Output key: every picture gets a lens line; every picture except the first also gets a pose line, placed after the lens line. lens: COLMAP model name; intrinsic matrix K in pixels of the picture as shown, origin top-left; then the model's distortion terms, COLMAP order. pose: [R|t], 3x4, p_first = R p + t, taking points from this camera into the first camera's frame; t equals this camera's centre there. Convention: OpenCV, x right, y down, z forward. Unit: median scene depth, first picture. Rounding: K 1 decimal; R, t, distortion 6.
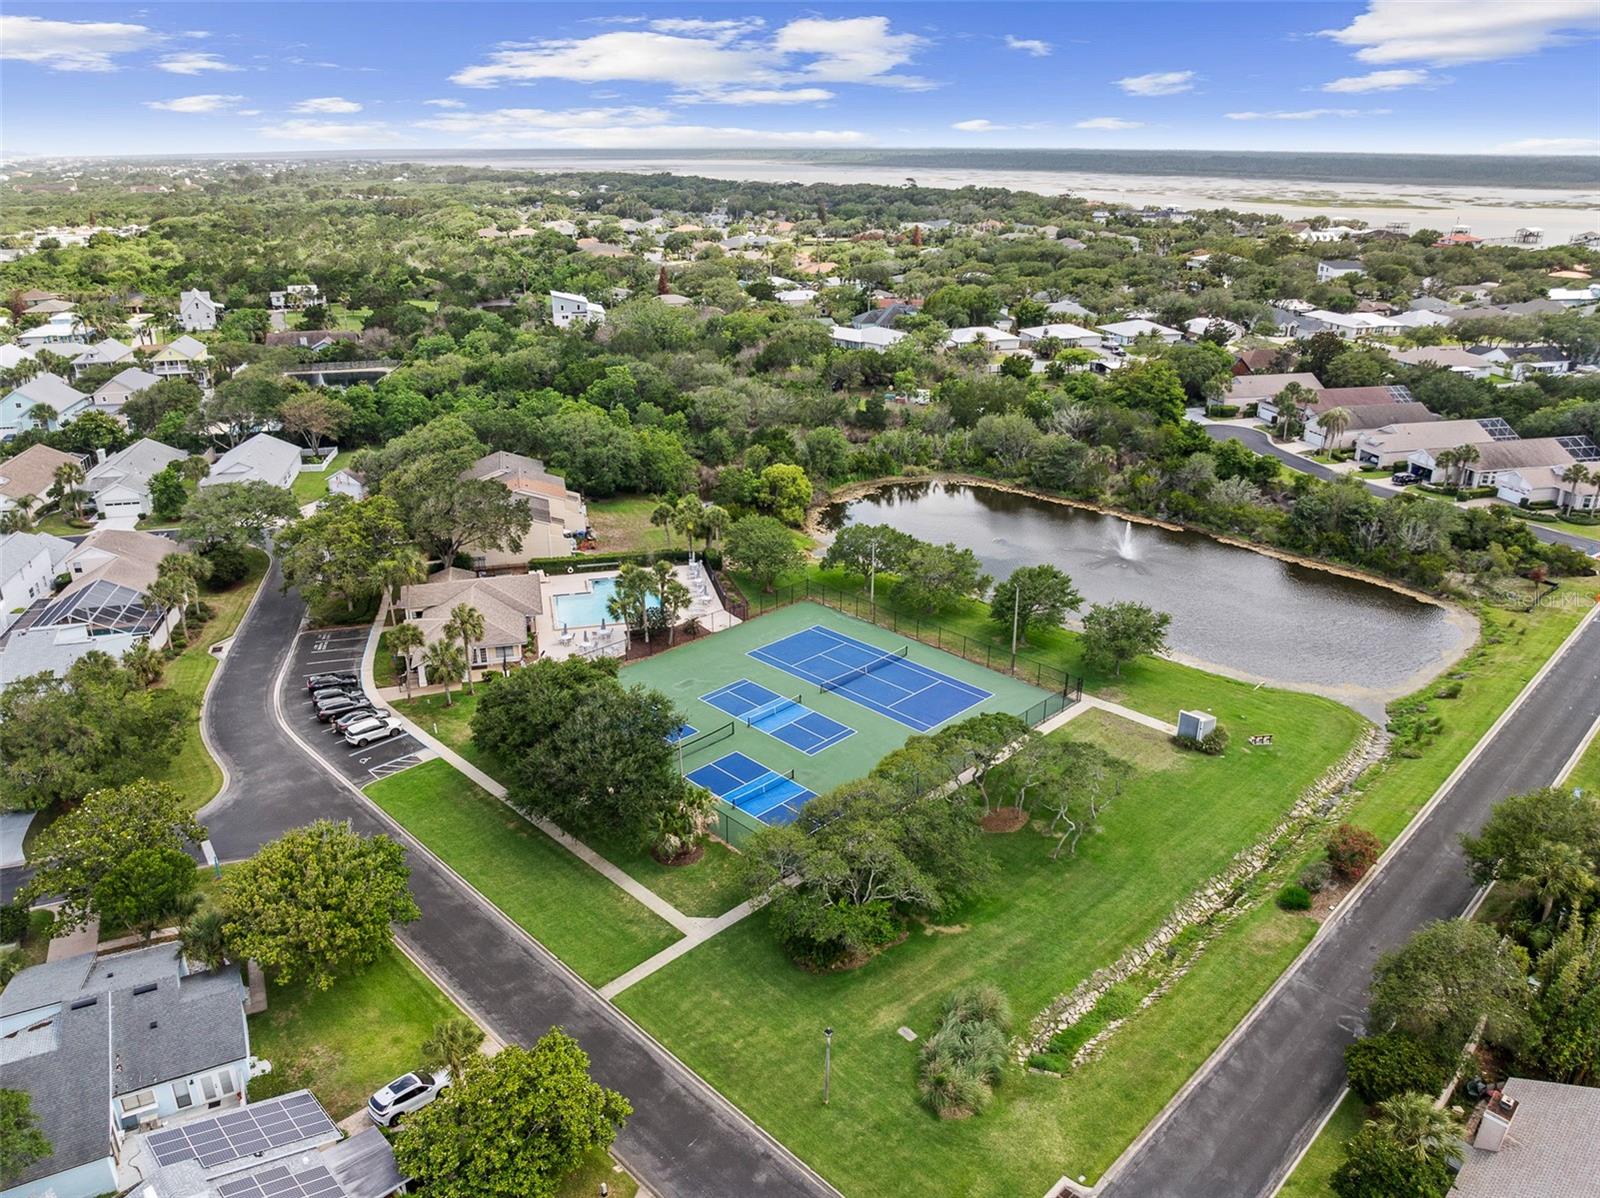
lens RADIAL K [[1131.9, 0, 800.0], [0, 1131.9, 599.0], [0, 0, 1]] dist [-0.060430, 0.036880]
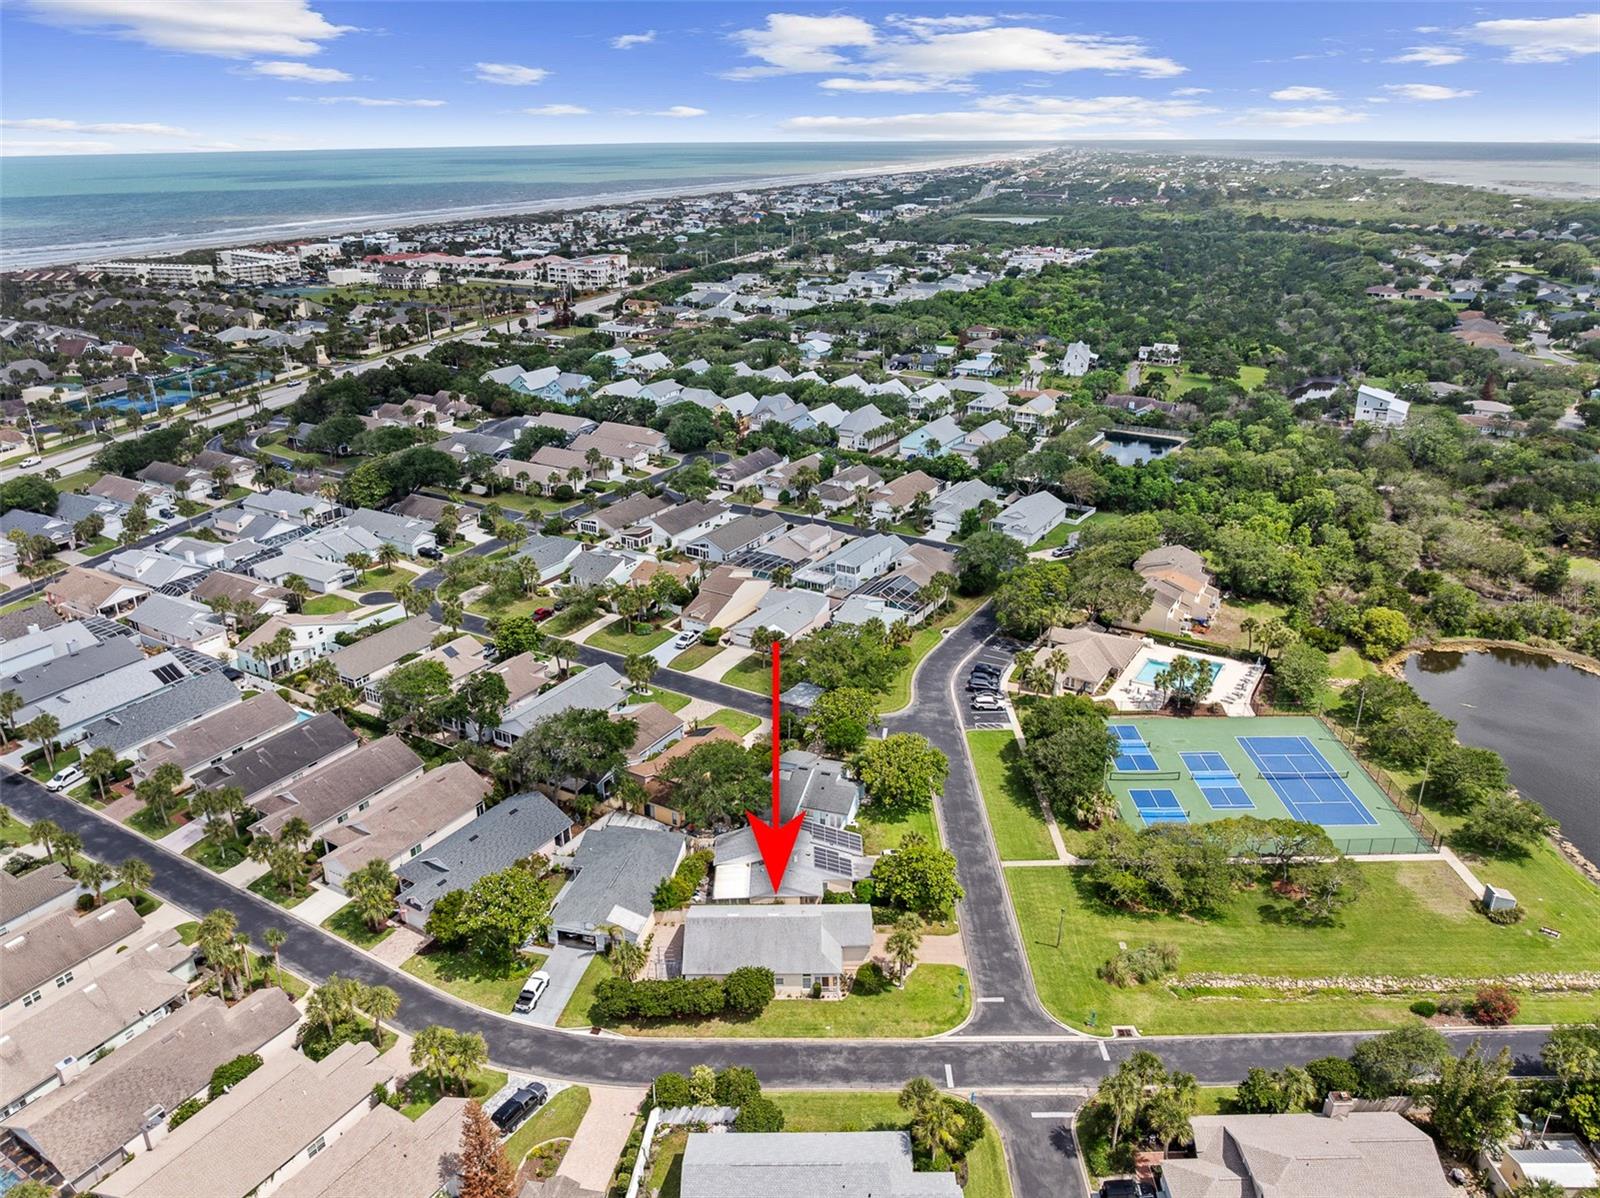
lens RADIAL K [[1127.2, 0, 805.6], [0, 1127.2, 615.7], [0, 0, 1]] dist [-0.037215, -0.001059]
pose [[0.711138, 0.270724, -0.648839, 0.310935], [-0.256241, 0.959213, 0.119381, -0.090514], [0.654694, 0.081362, 0.751503, -0.316041]]
